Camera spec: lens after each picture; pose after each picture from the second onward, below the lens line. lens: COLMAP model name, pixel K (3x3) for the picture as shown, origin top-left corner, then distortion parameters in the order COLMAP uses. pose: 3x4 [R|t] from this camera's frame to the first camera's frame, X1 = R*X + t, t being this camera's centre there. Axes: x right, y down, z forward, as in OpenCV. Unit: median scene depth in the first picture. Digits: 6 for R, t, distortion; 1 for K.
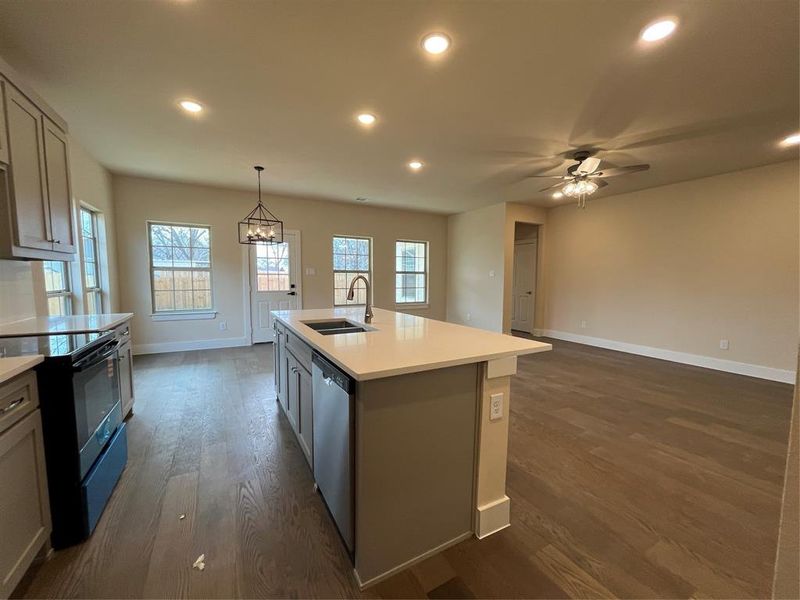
lens RADIAL K [[323.8, 0, 400.0], [0, 323.8, 300.0], [0, 0, 1]] dist [0.000102, -0.000192]
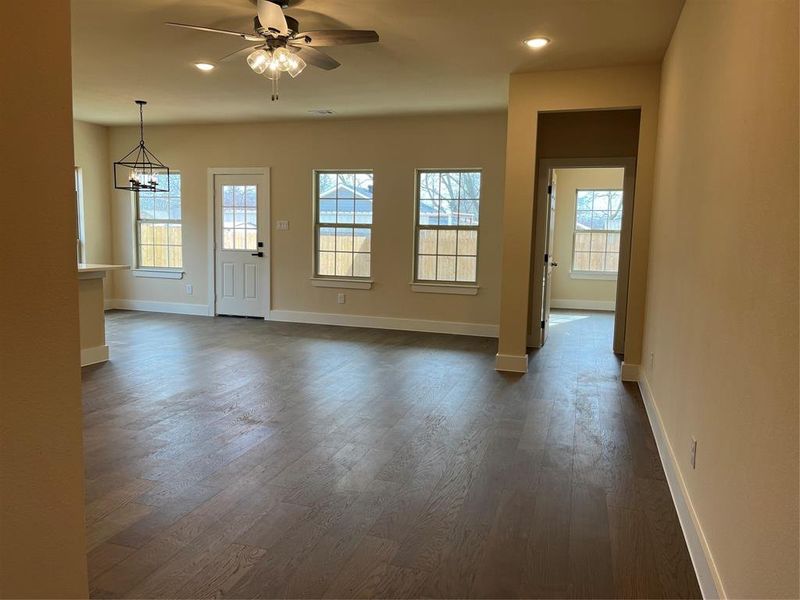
lens RADIAL K [[605.8, 0, 400.0], [0, 605.8, 300.0], [0, 0, 1]] dist [0.003463, -0.000252]
pose [[0.676565, 0.085540, -0.731398, 0.908103], [-0.070983, 0.996181, 0.050847, -0.009589], [0.732954, 0.017516, 0.680053, 0.296522]]
